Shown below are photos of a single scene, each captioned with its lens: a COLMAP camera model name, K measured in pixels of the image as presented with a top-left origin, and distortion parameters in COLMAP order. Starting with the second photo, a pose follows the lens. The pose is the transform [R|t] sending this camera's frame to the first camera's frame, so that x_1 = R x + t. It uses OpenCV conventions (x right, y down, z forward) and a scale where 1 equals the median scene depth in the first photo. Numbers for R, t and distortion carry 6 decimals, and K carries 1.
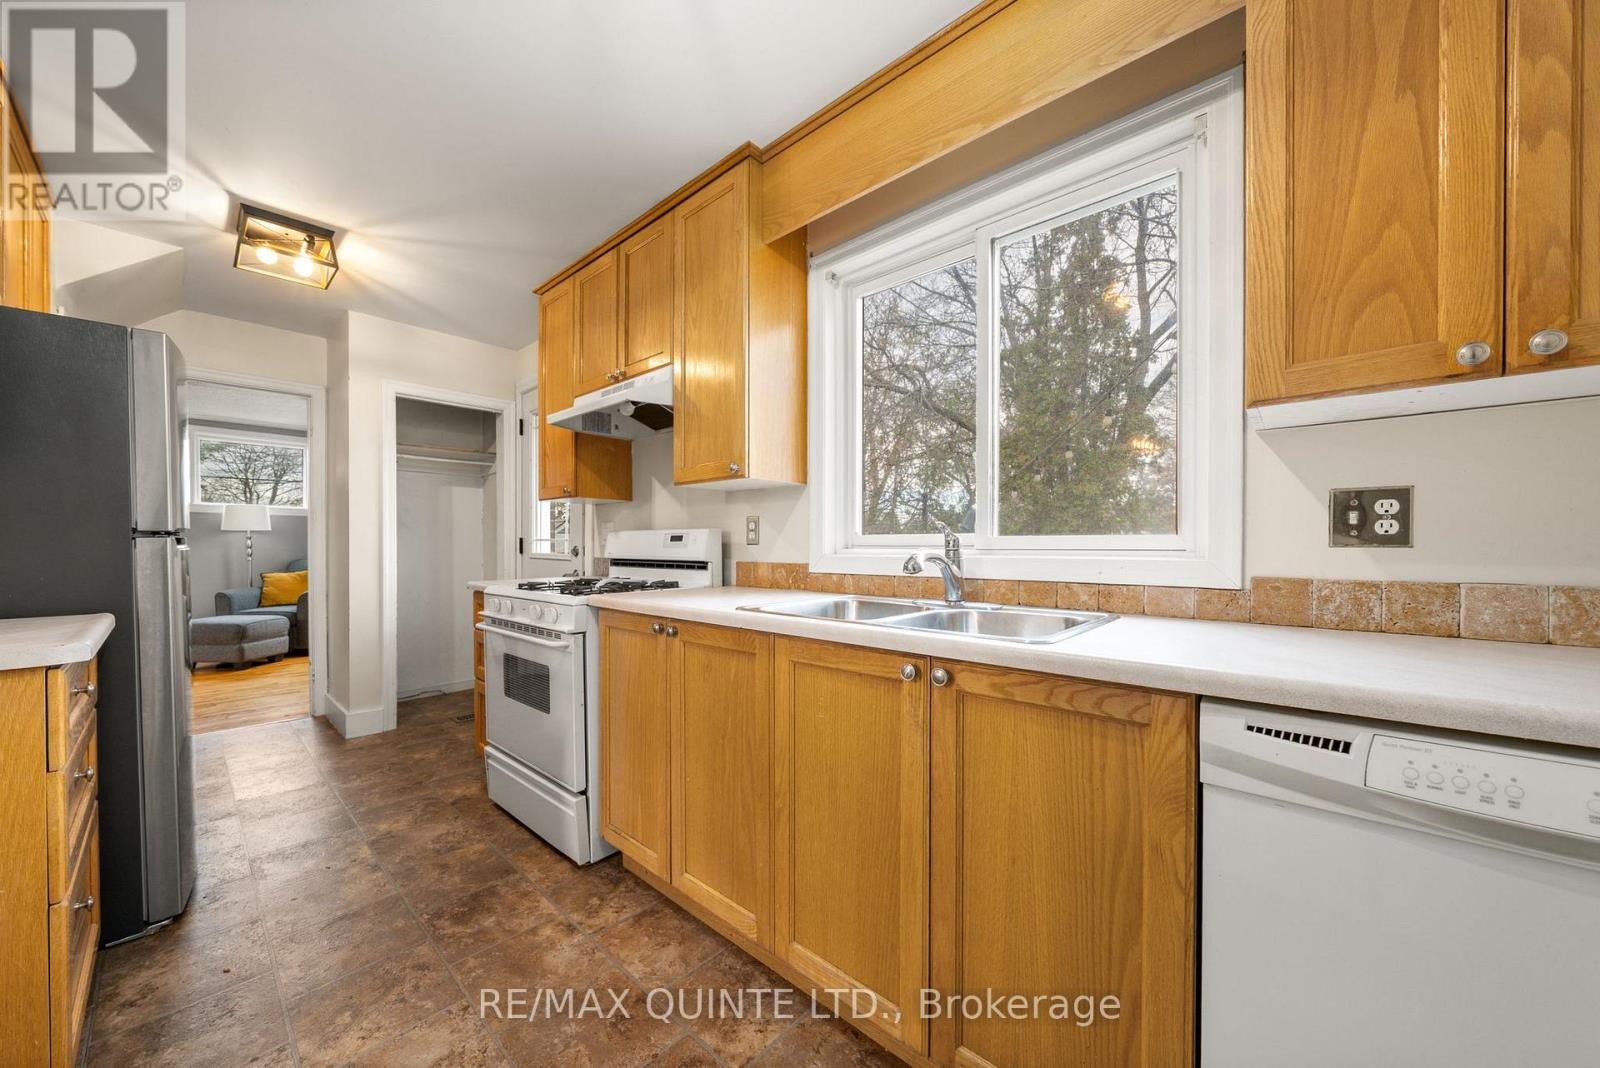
lens RADIAL K [[577.9, 0, 803.2], [0, 577.9, 553.3], [0, 0, 1]] dist [-0.001599, -0.000077]
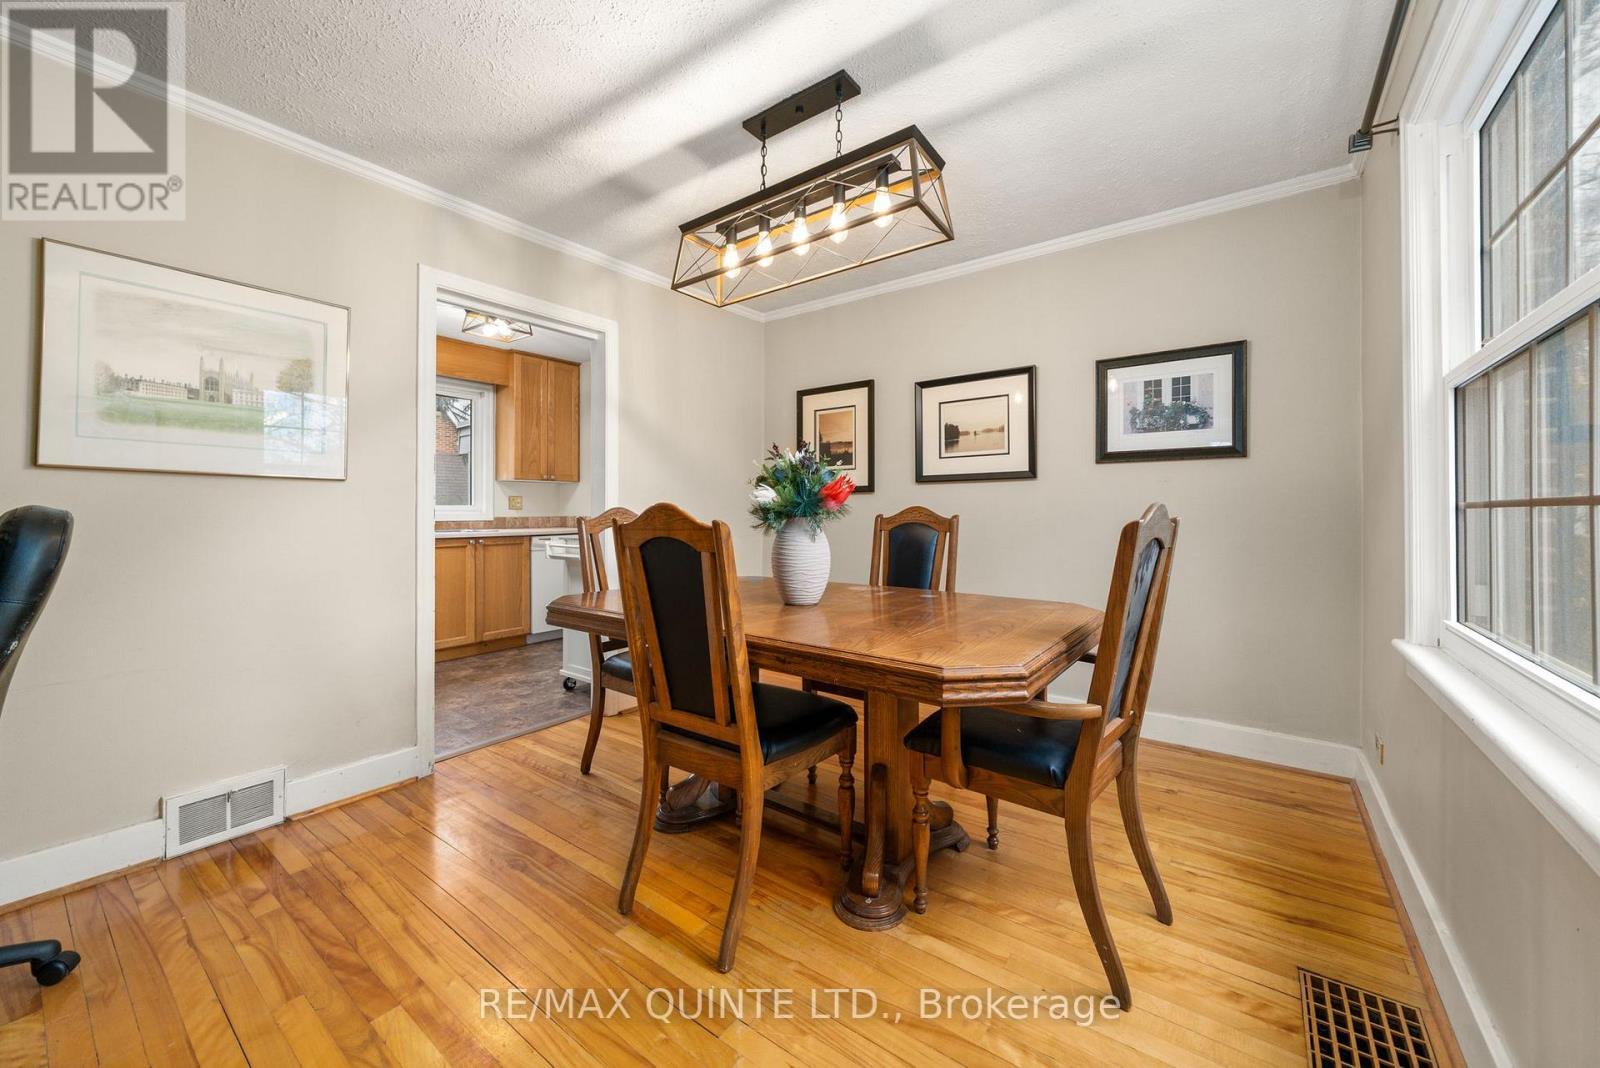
lens RADIAL K [[592.1, 0, 801.6], [0, 592.1, 510.6], [0, 0, 1]] dist [-0.000379, -0.000029]
pose [[-0.087375, -0.000839, 0.996175, -2.736025], [0.008103, 0.999966, 0.001553, 0.006905], [-0.996143, 0.008208, -0.087366, -0.586844]]
